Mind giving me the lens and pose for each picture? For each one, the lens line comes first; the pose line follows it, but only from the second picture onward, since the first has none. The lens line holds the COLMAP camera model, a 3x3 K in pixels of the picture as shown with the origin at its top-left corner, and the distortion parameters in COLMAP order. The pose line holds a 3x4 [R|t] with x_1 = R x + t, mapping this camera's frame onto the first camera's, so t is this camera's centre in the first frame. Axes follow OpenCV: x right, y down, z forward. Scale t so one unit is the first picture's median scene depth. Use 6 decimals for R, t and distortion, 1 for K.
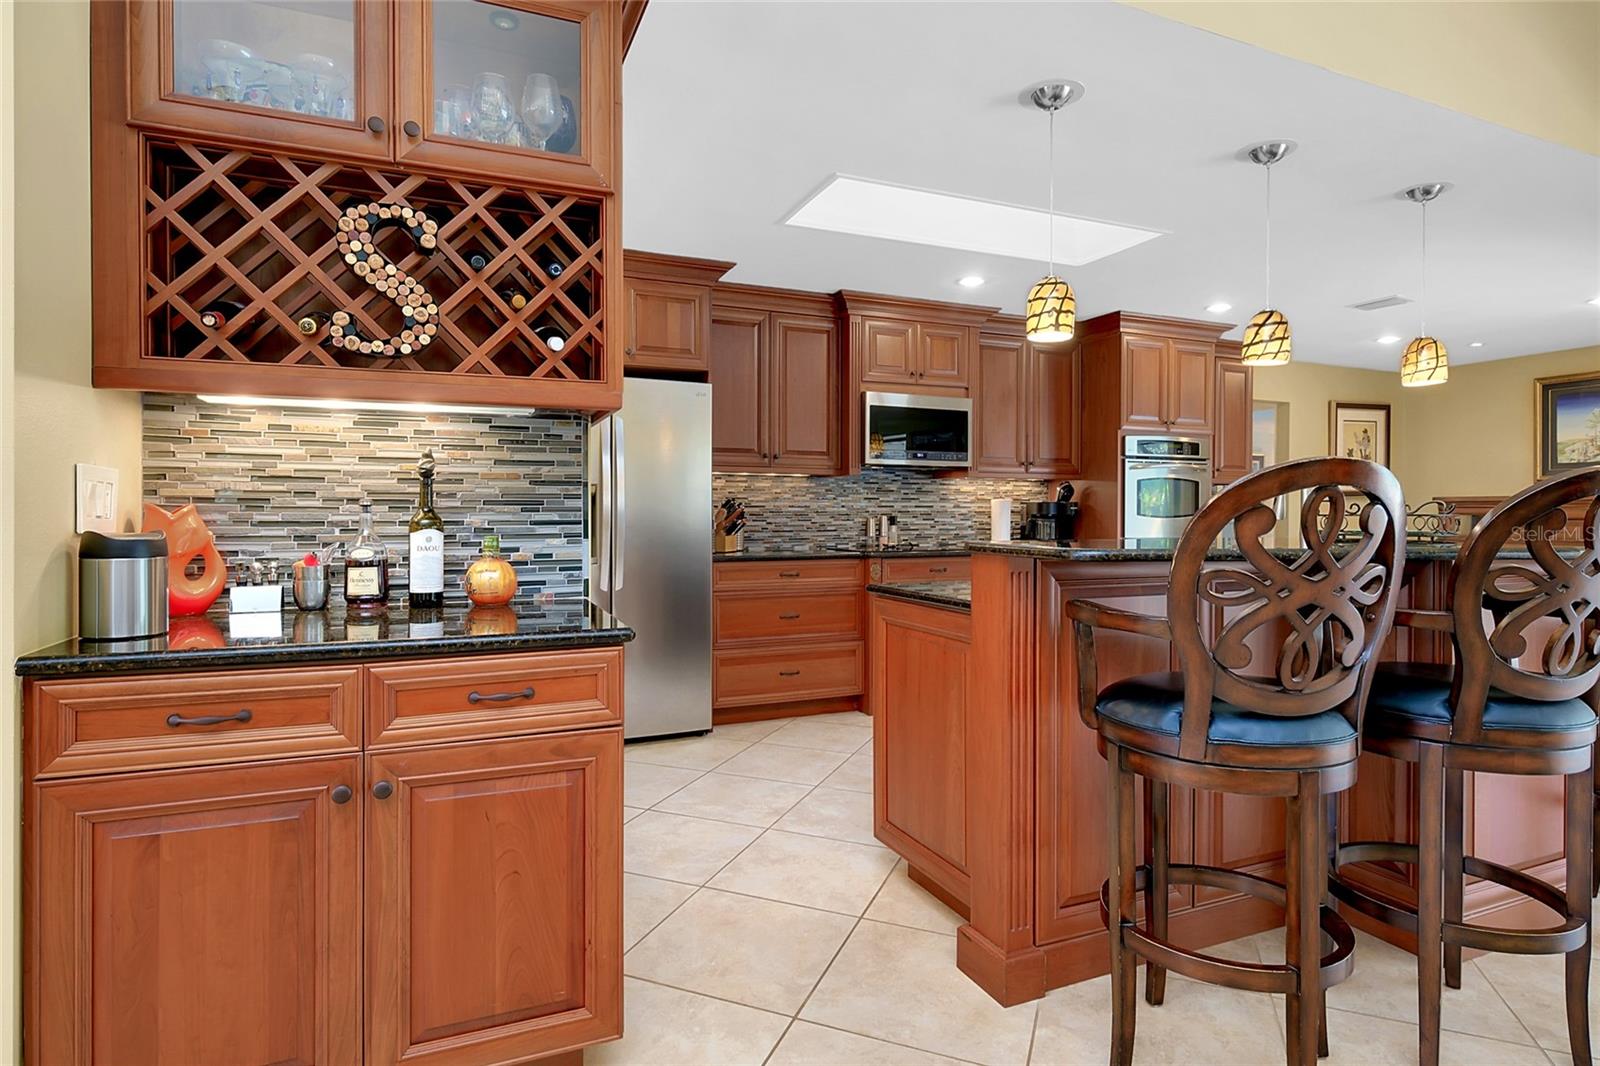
lens RADIAL K [[838.5, 0, 793.0], [0, 838.5, 520.2], [0, 0, 1]] dist [-0.013302, 0.005474]
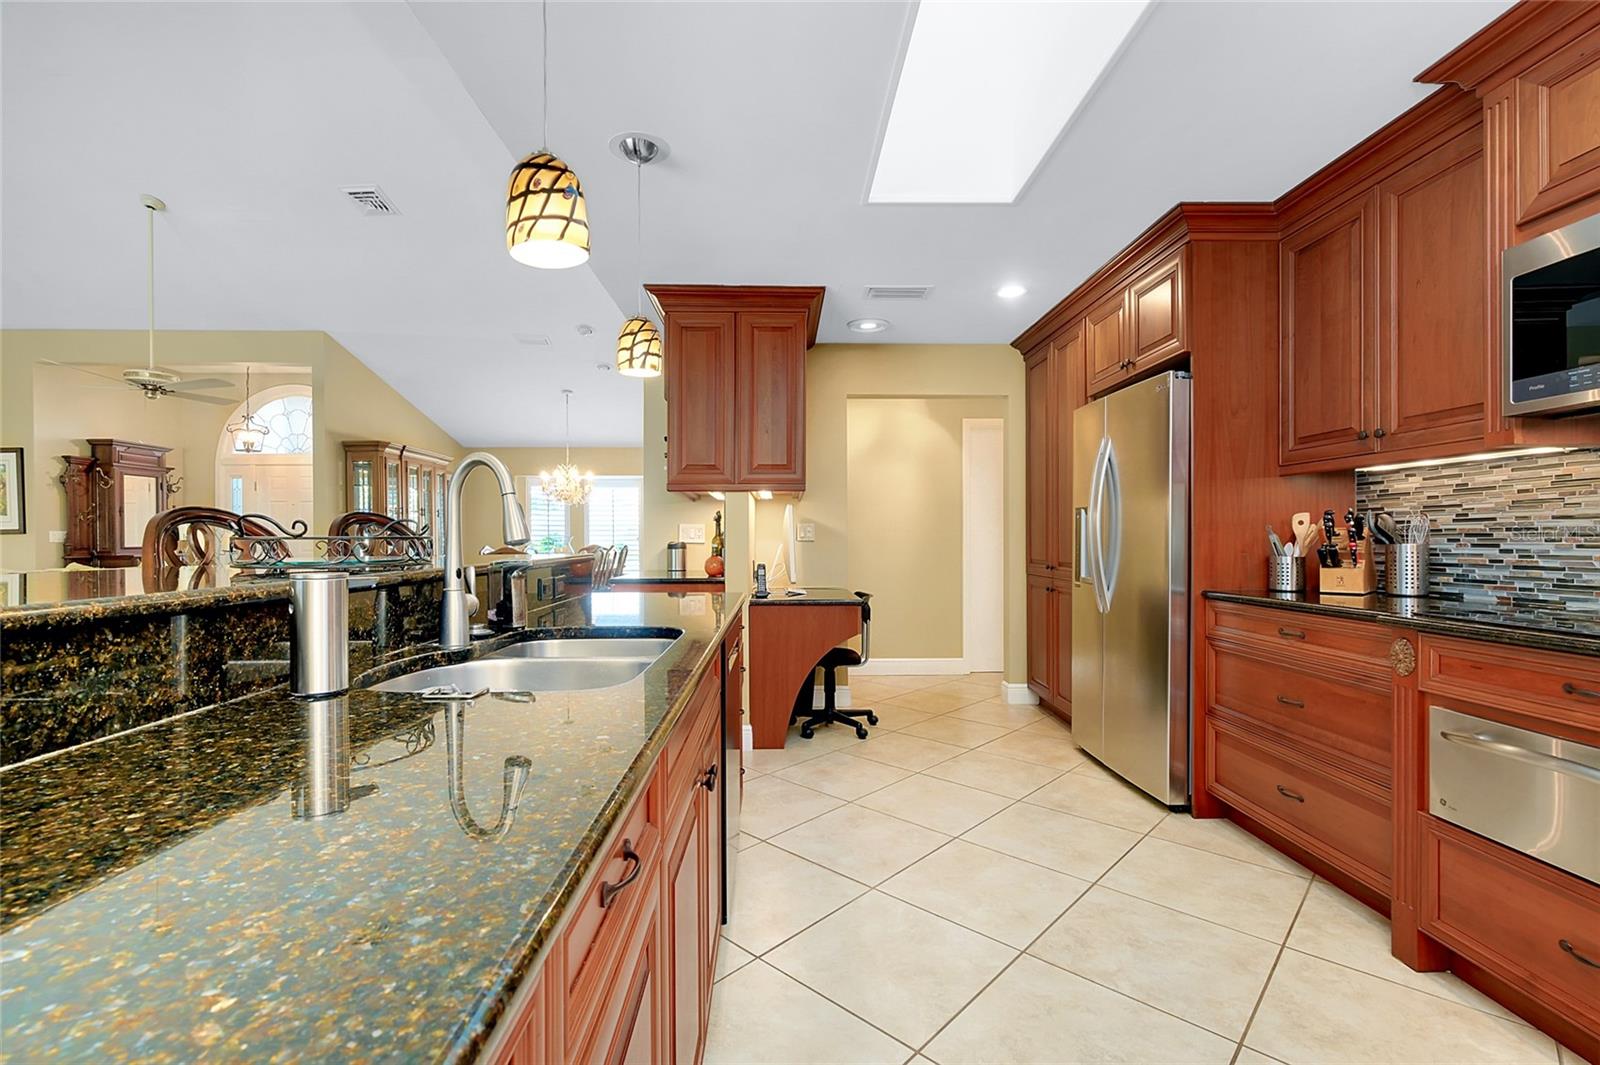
lens RADIAL K [[700.3, 0, 795.1], [0, 700.3, 542.3], [0, 0, 1]] dist [-0.005821, 0.001188]
pose [[-0.371513, 0.007824, -0.928395, 0.569053], [-0.003239, 0.999947, 0.009723, -0.005070], [0.928422, 0.006620, -0.371468, 0.807242]]
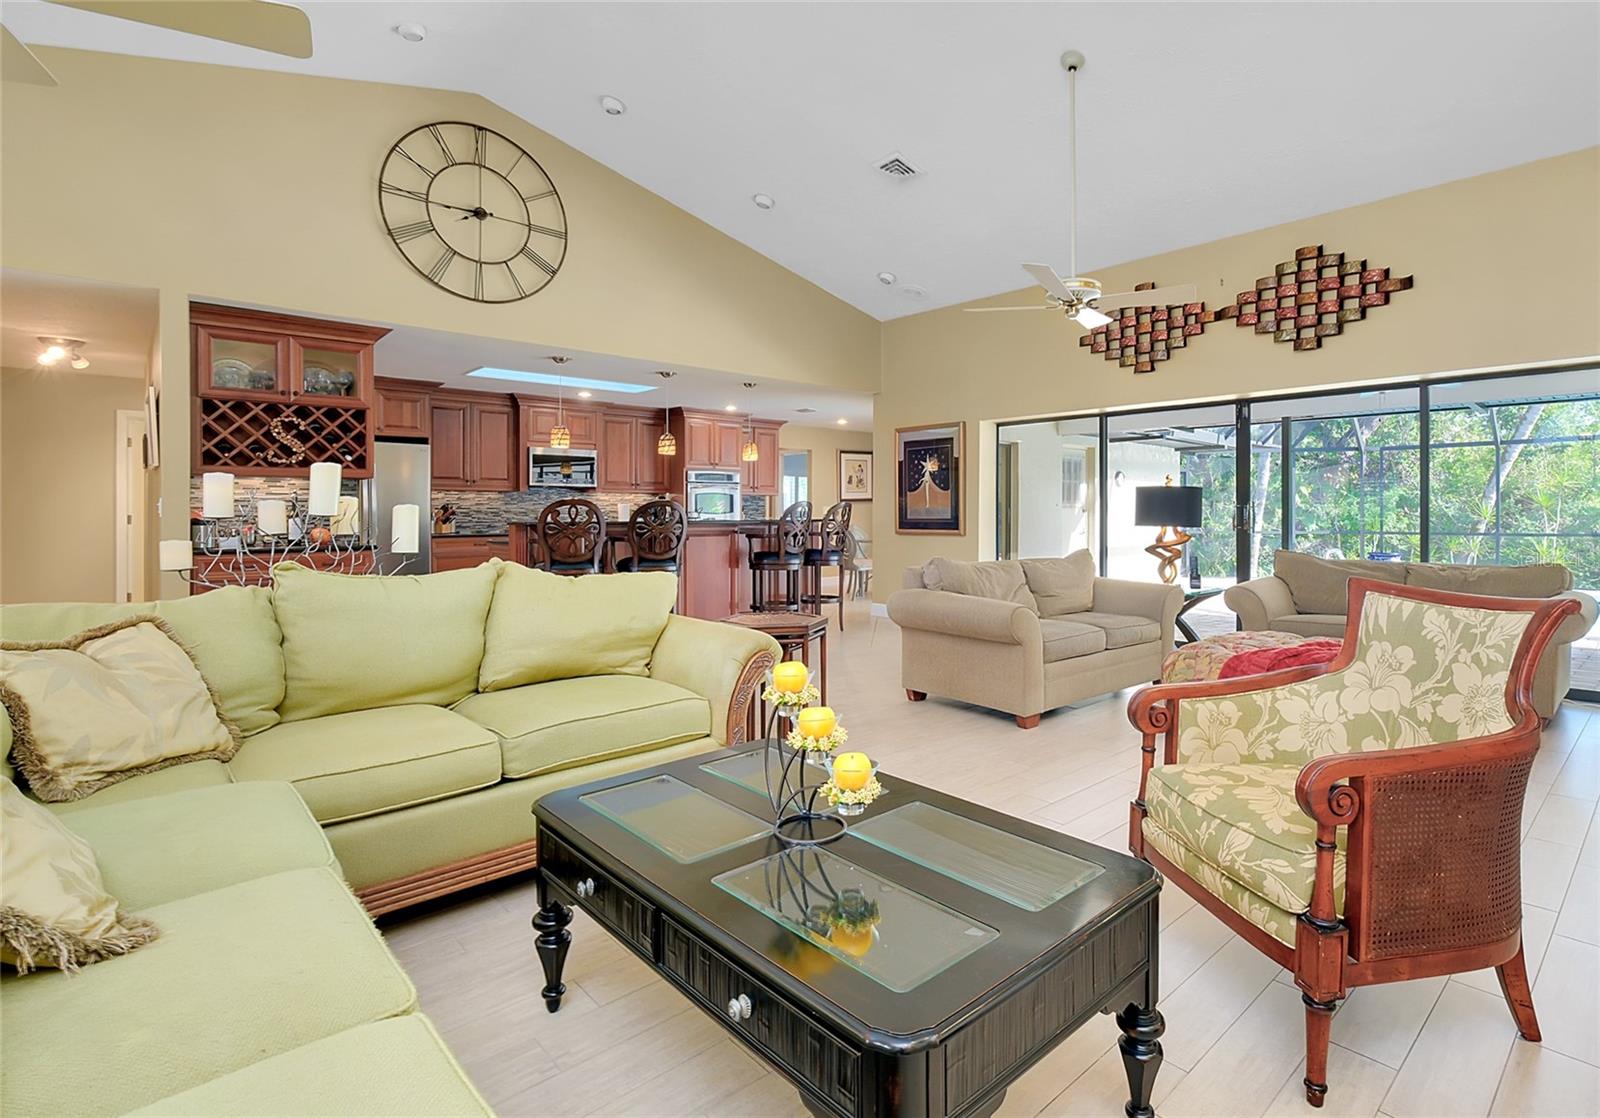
lens RADIAL K [[784.9, 0, 901.2], [0, 784.9, 514.6], [0, 0, 1]] dist [-0.002851, -0.001410]
pose [[0.926926, -0.003828, 0.375224, 0.200545], [0.005477, 0.999979, -0.003328, 0.007607], [-0.375204, 0.005140, 0.926928, -0.937046]]
